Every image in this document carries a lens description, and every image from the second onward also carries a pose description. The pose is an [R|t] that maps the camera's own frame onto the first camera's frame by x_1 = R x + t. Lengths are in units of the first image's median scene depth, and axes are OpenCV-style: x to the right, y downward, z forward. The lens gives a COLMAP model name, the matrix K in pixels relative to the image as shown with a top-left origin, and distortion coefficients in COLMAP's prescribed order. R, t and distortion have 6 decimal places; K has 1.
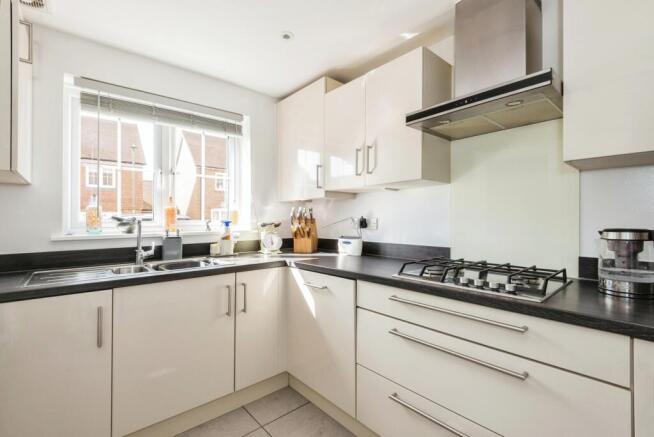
lens RADIAL K [[294.2, 0, 324.8], [0, 294.2, 215.7], [0, 0, 1]] dist [0.000662, -0.000316]
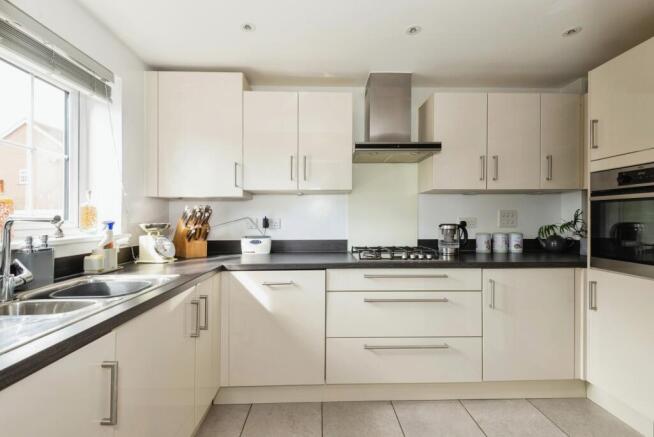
lens RADIAL K [[299.9, 0, 329.4], [0, 299.9, 217.6], [0, 0, 1]] dist [0.003475, -0.000321]
pose [[0.630785, 0.005586, 0.775938, -0.580245], [-0.008820, 0.999961, -0.000028, 0.003491], [-0.775908, -0.006826, 0.630810, 0.144579]]
